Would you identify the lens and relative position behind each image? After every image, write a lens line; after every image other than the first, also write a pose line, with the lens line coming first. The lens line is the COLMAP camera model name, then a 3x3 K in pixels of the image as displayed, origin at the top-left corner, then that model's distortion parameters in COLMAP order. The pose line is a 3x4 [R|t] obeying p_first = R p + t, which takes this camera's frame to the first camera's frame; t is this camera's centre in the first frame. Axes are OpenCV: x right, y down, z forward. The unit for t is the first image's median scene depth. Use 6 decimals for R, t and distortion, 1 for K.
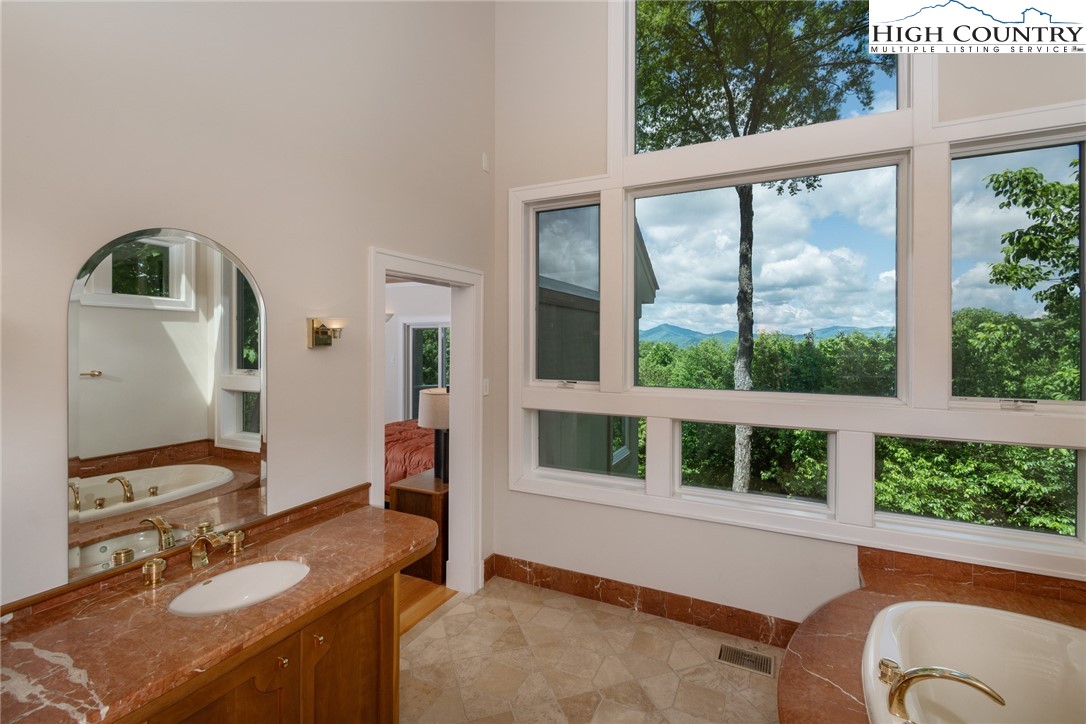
lens RADIAL K [[493.3, 0, 541.0], [0, 493.3, 350.0], [0, 0, 1]] dist [0.011085, 0.000641]
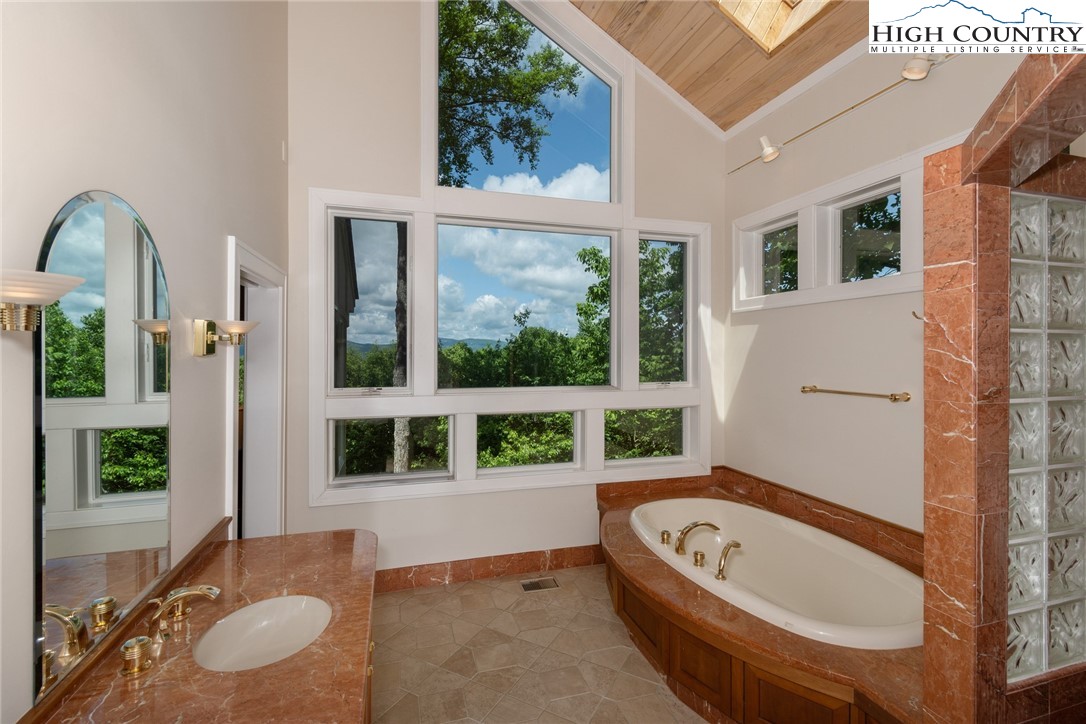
lens RADIAL K [[493.3, 0, 537.4], [0, 493.3, 357.2], [0, 0, 1]] dist [0.011085, 0.000641]
pose [[0.730127, -0.008932, 0.683253, -0.457154], [0.008670, 0.999955, 0.003808, -0.002672], [-0.683257, 0.003143, 0.730172, 0.015523]]
